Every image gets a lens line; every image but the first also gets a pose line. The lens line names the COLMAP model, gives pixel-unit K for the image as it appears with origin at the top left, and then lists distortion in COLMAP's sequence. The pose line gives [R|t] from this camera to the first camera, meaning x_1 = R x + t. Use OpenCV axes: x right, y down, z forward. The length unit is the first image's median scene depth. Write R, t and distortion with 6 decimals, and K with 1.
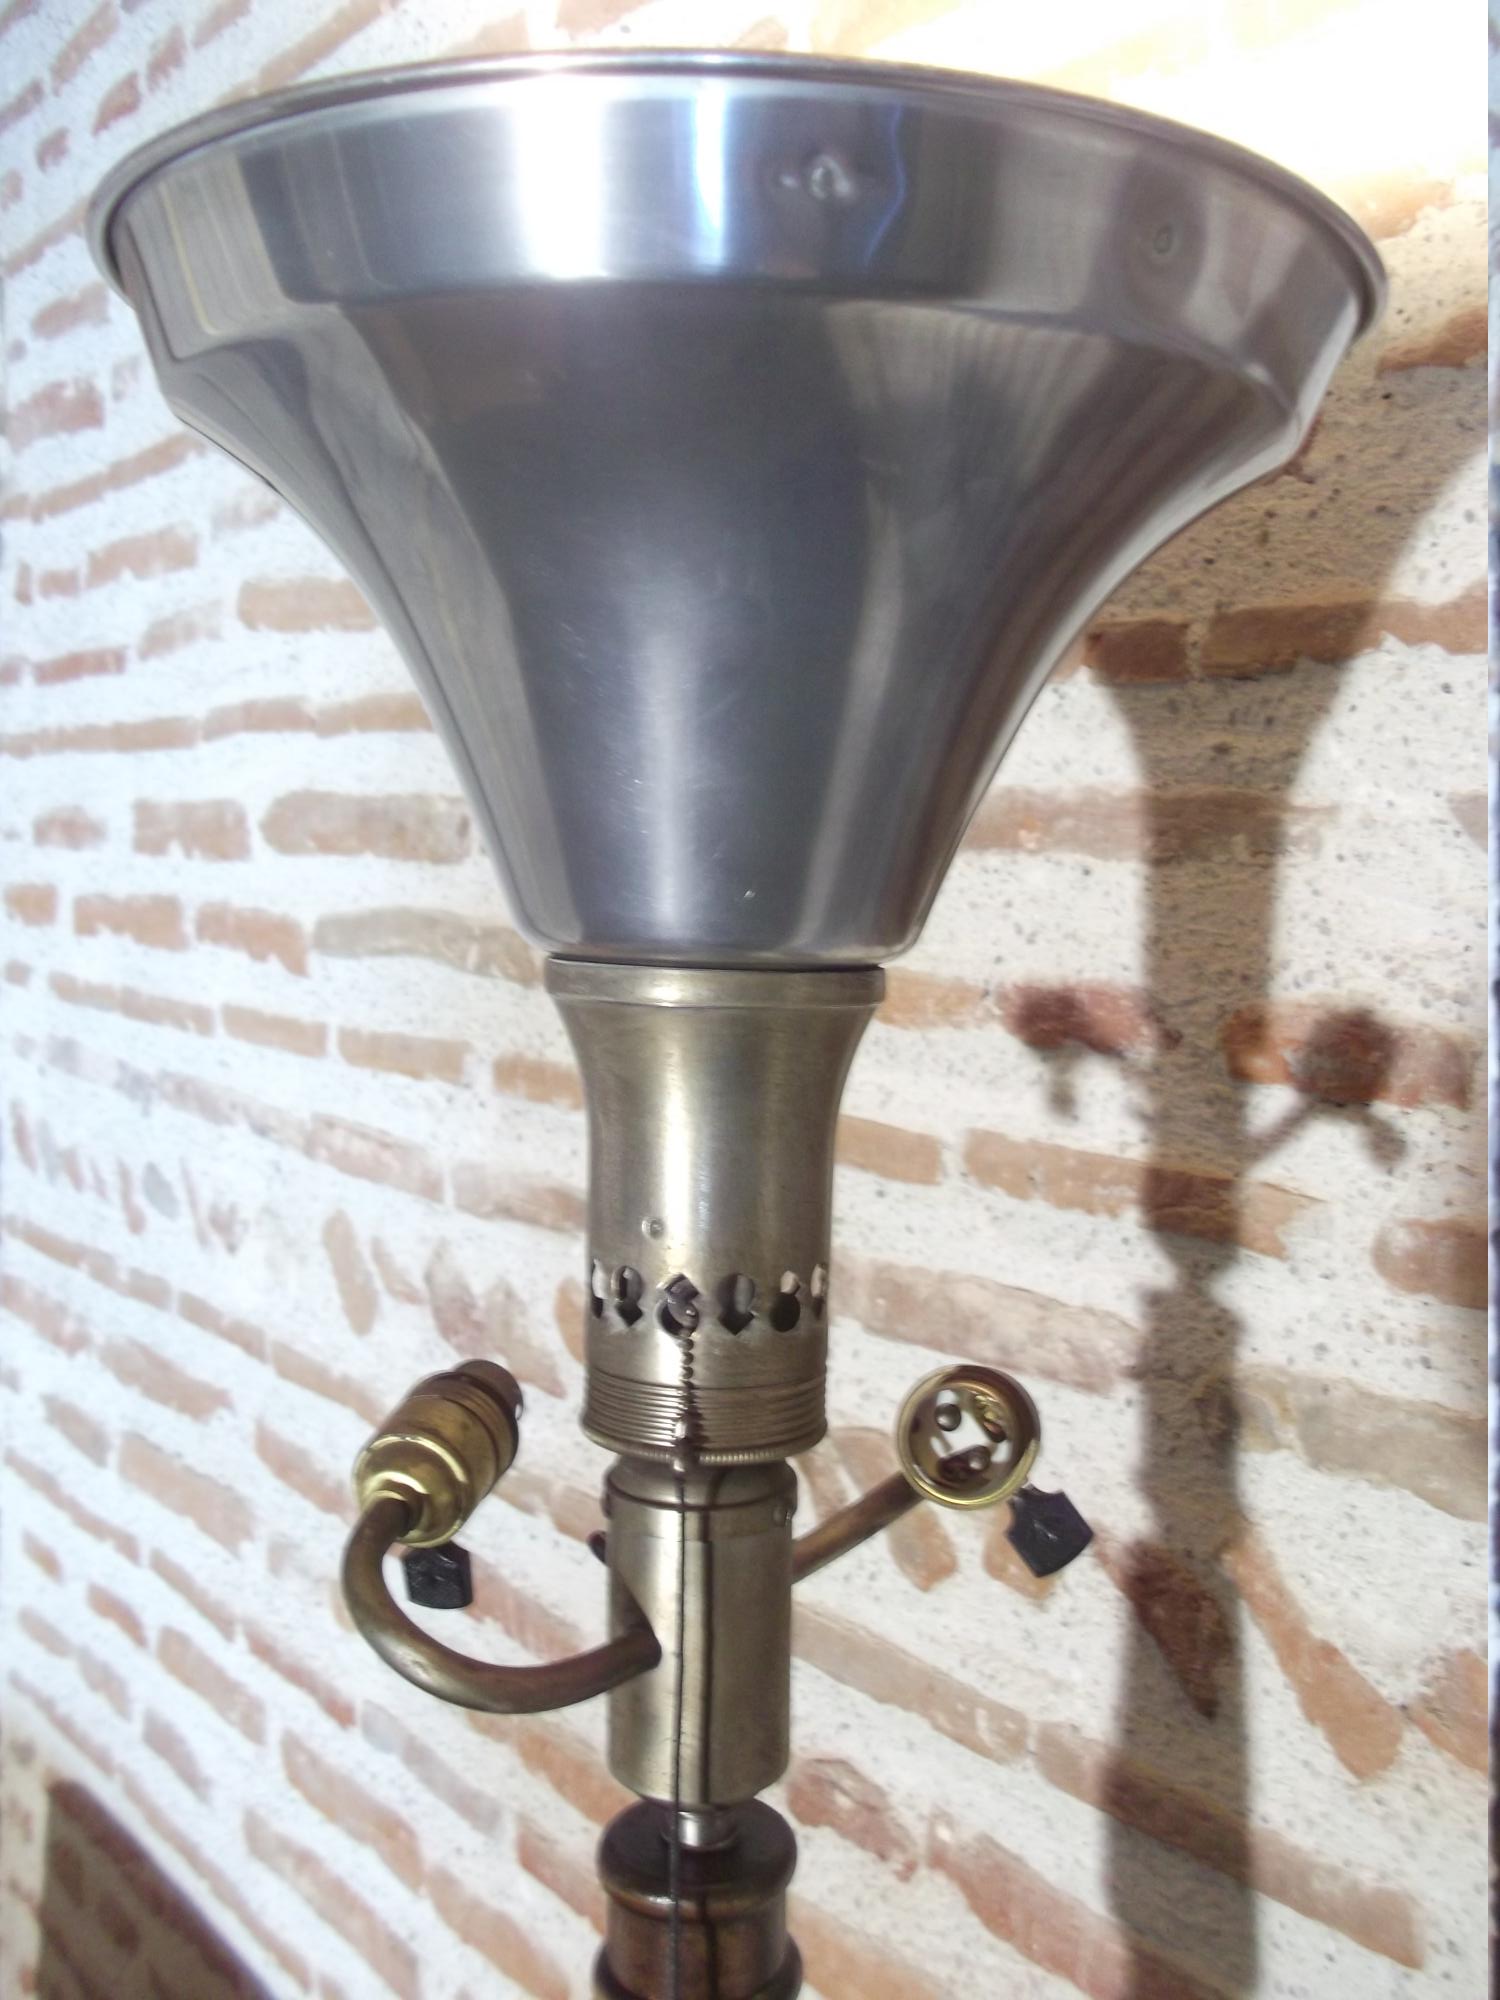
lens RADIAL K [[1921.8, 0, 768.6], [0, 1921.8, 1007.7], [0, 0, 1]] dist [0.009091, 0.000000]
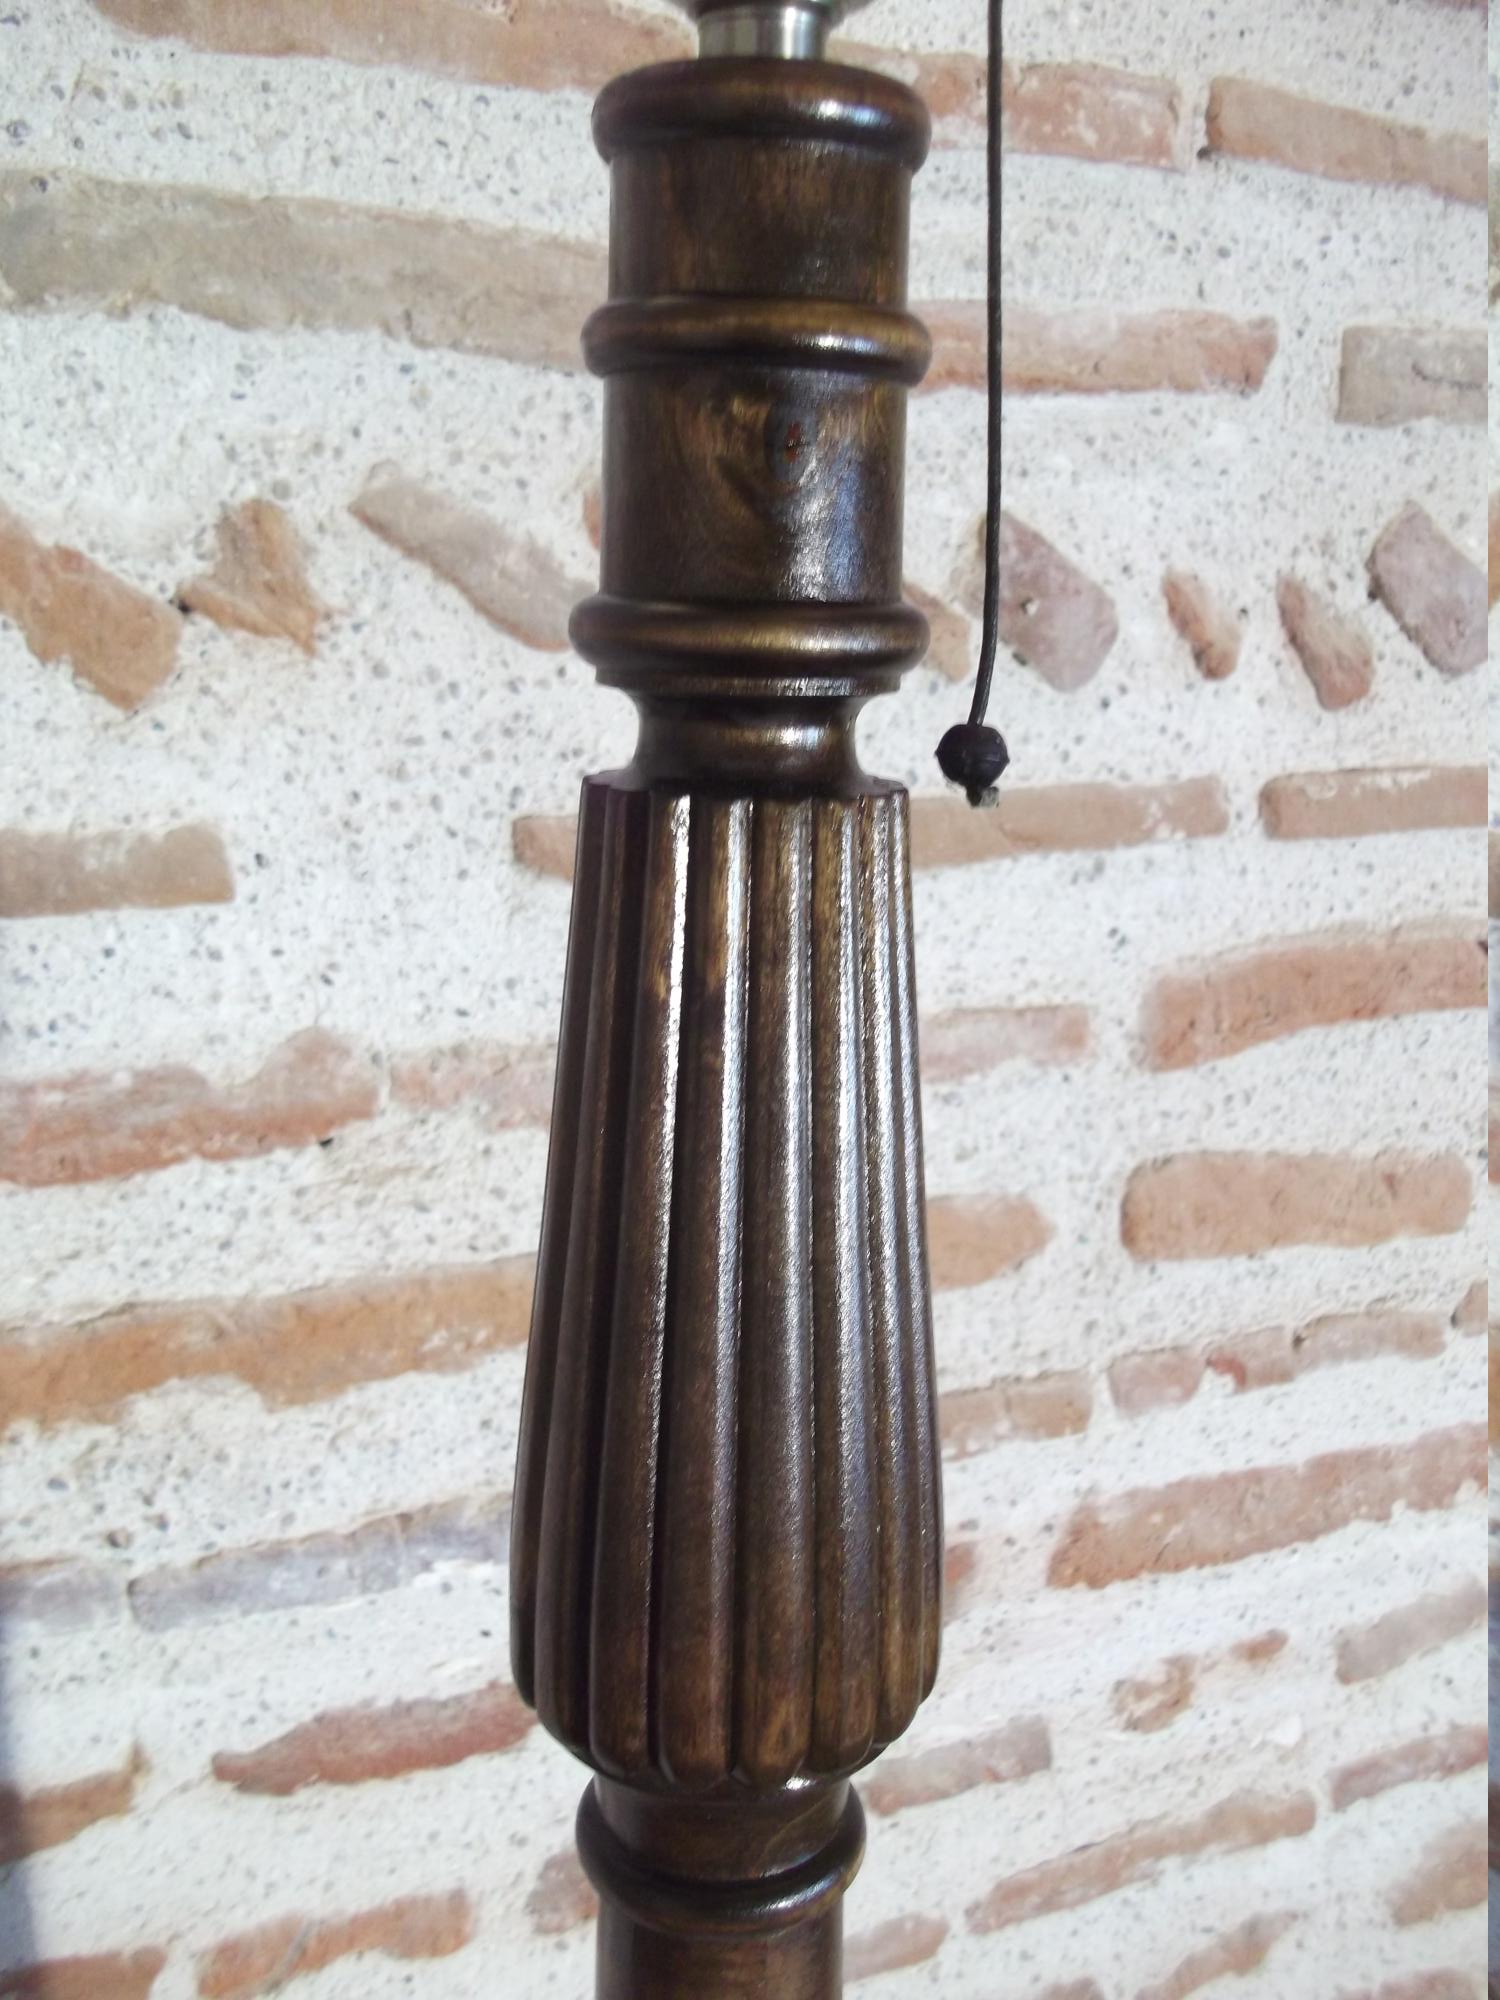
lens RADIAL K [[1921.8, 0, 757.6], [0, 1921.8, 1000.7], [0, 0, 1]] dist [0.009091, 0.000000]
pose [[0.219993, -0.210769, 0.952460, -0.367435], [0.062204, 0.977424, 0.201925, 0.321608], [-0.973516, 0.014825, 0.228137, 0.484069]]
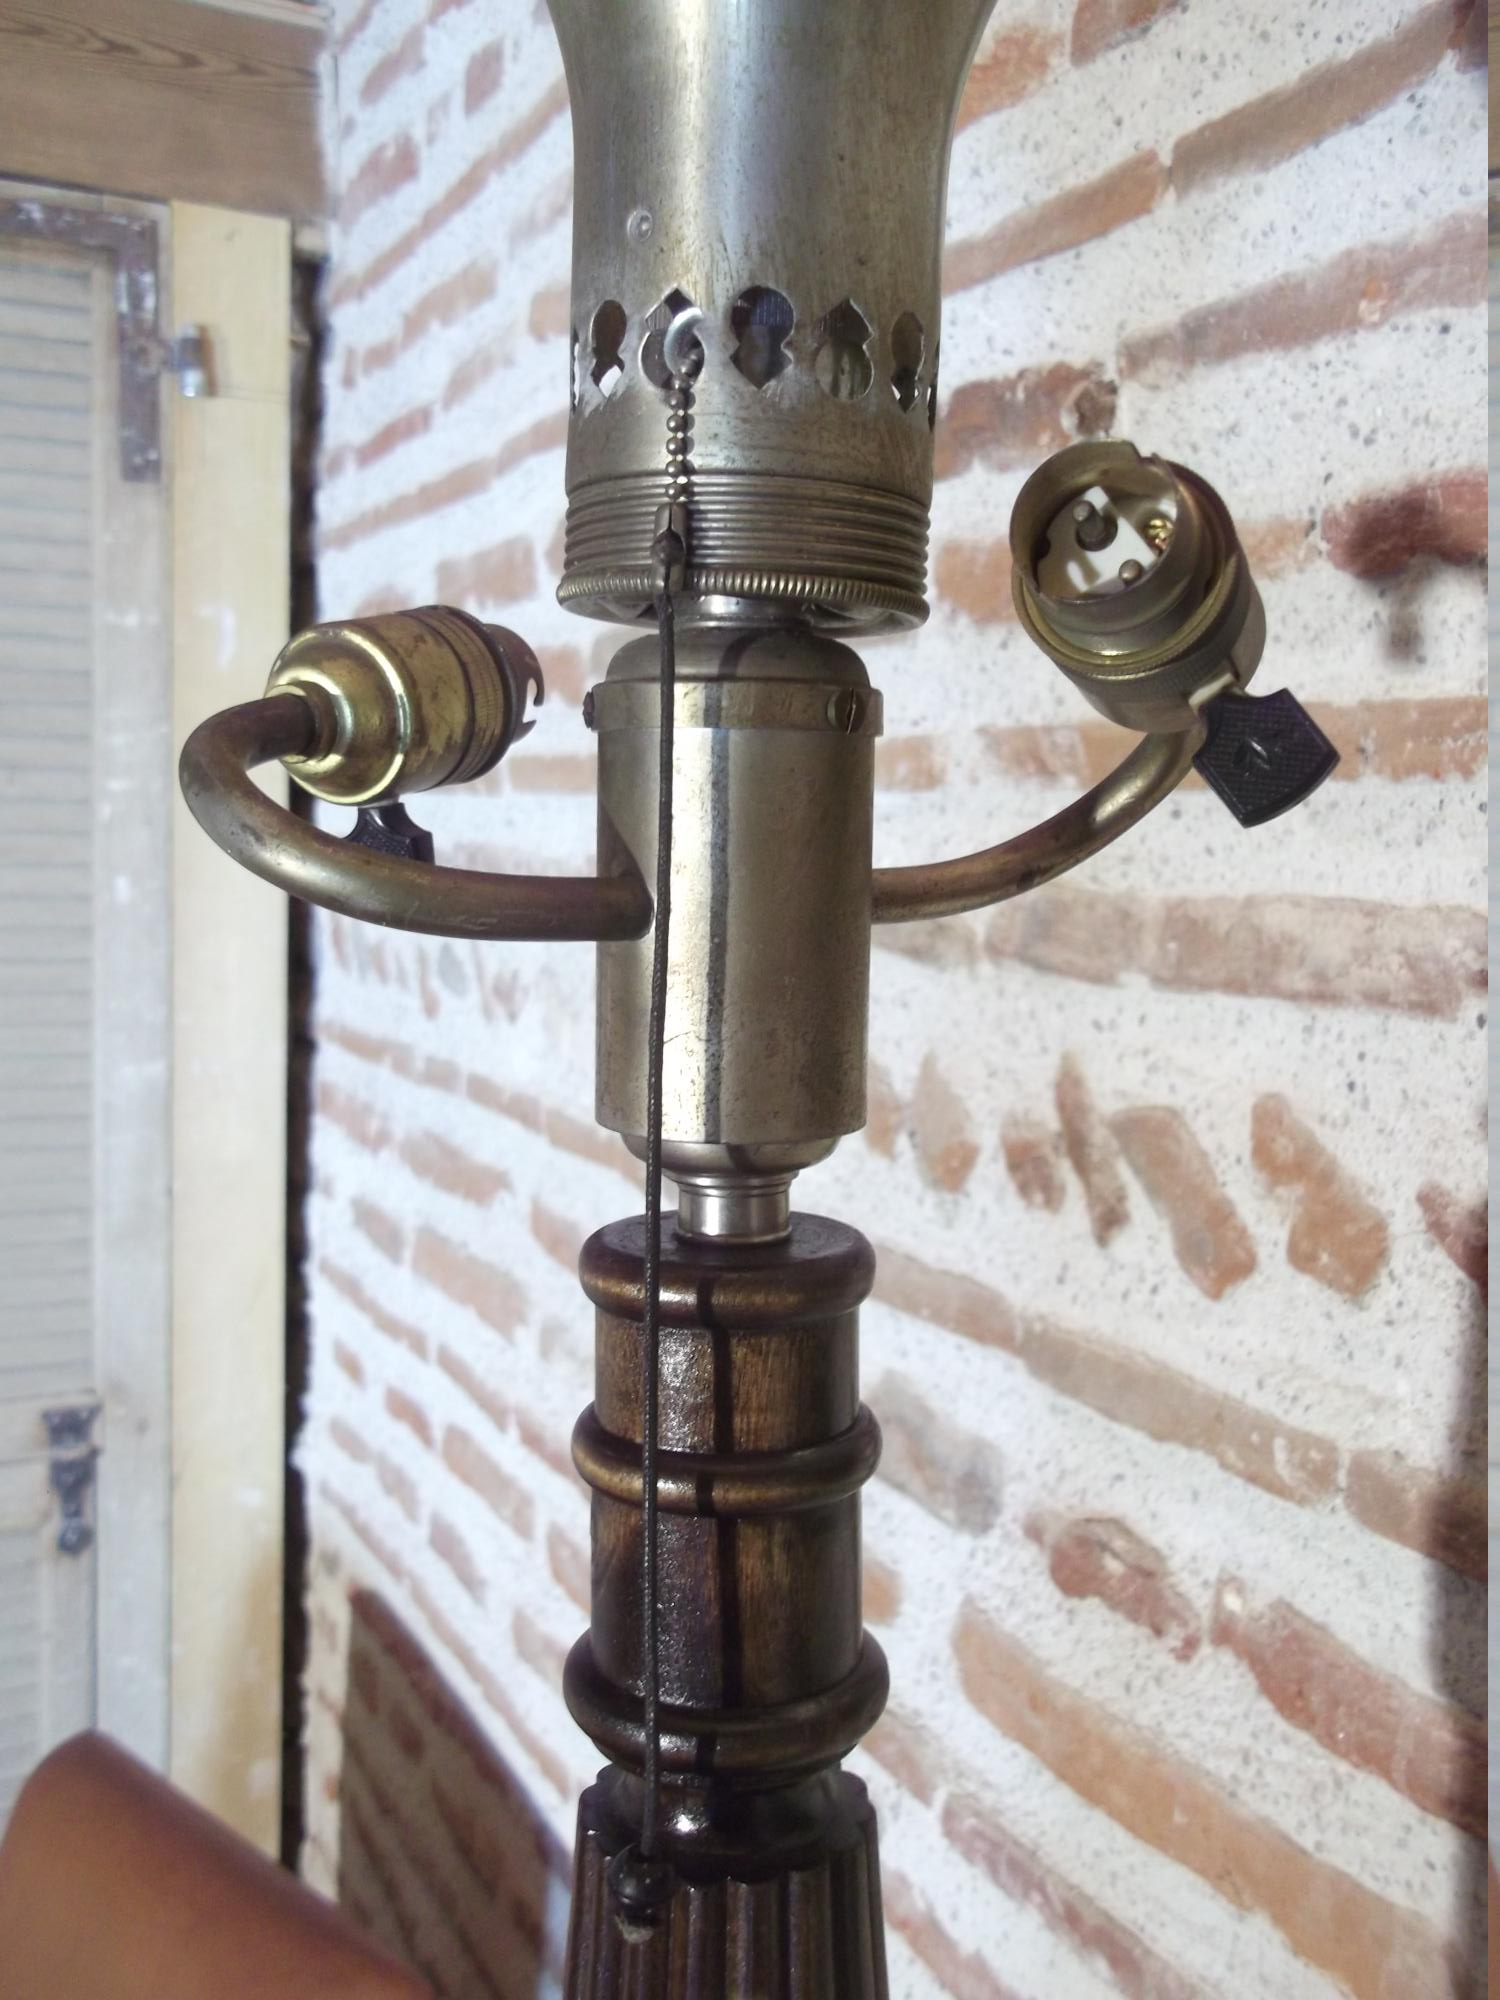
lens RADIAL K [[1921.8, 0, 764.6], [0, 1921.8, 1010.5], [0, 0, 1]] dist [0.009091, 0.000000]
pose [[0.978475, 0.027373, -0.204541, 0.062313], [-0.024463, 0.999561, 0.016743, 0.186892], [0.204909, -0.011379, 0.978715, 0.185581]]
